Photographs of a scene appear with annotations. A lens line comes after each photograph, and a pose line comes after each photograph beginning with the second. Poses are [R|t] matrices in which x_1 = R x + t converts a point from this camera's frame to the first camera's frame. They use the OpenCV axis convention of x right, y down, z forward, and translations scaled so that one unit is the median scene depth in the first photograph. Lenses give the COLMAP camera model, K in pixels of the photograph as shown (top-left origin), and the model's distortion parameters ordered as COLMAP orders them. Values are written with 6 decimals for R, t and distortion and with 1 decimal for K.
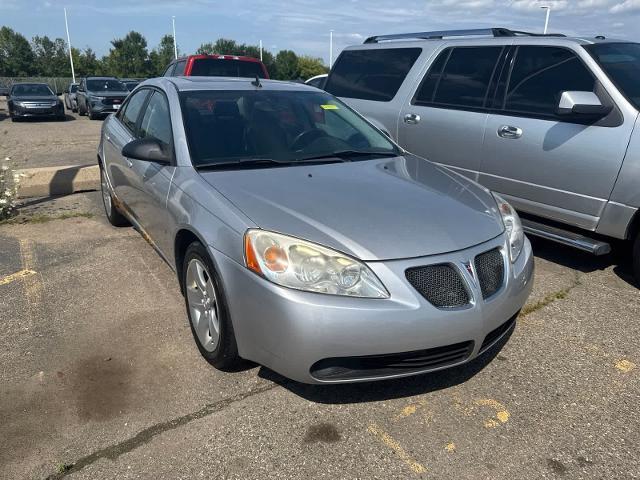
lens RADIAL K [[456.8, 0, 315.3], [0, 456.8, 233.3], [0, 0, 1]] dist [0.018676, -0.020873]
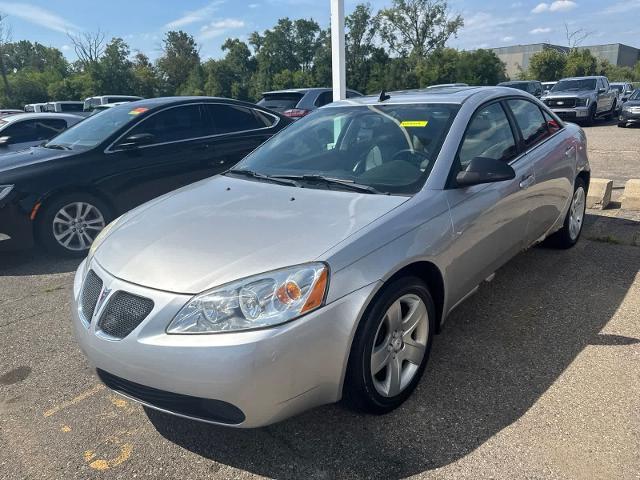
lens RADIAL K [[456.8, 0, 320.2], [0, 456.8, 239.7], [0, 0, 1]] dist [0.018676, -0.020873]
pose [[0.273686, 0.257917, -0.926593, 0.759680], [-0.251505, 0.949047, 0.189881, -0.192394], [0.928354, 0.181075, 0.324608, 0.612960]]
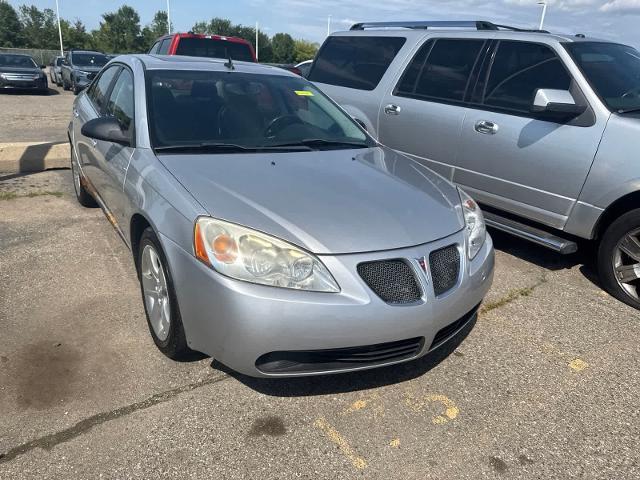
lens RADIAL K [[456.8, 0, 323.1], [0, 456.8, 233.7], [0, 0, 1]] dist [0.018676, -0.020873]
pose [[0.998665, 0.035762, 0.037276, 0.045624], [-0.036822, 0.998925, 0.028145, -0.005755], [-0.036230, -0.029480, 0.998909, 0.012529]]
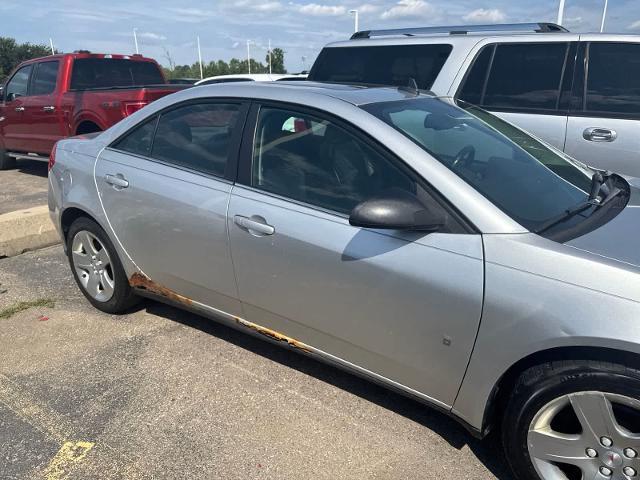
lens RADIAL K [[456.8, 0, 314.8], [0, 456.8, 239.8], [0, 0, 1]] dist [0.018676, -0.020873]
pose [[0.922619, -0.141583, 0.358788, -0.529776], [0.138103, 0.989783, 0.035453, -0.140313], [-0.360142, 0.016840, 0.932746, 0.390497]]
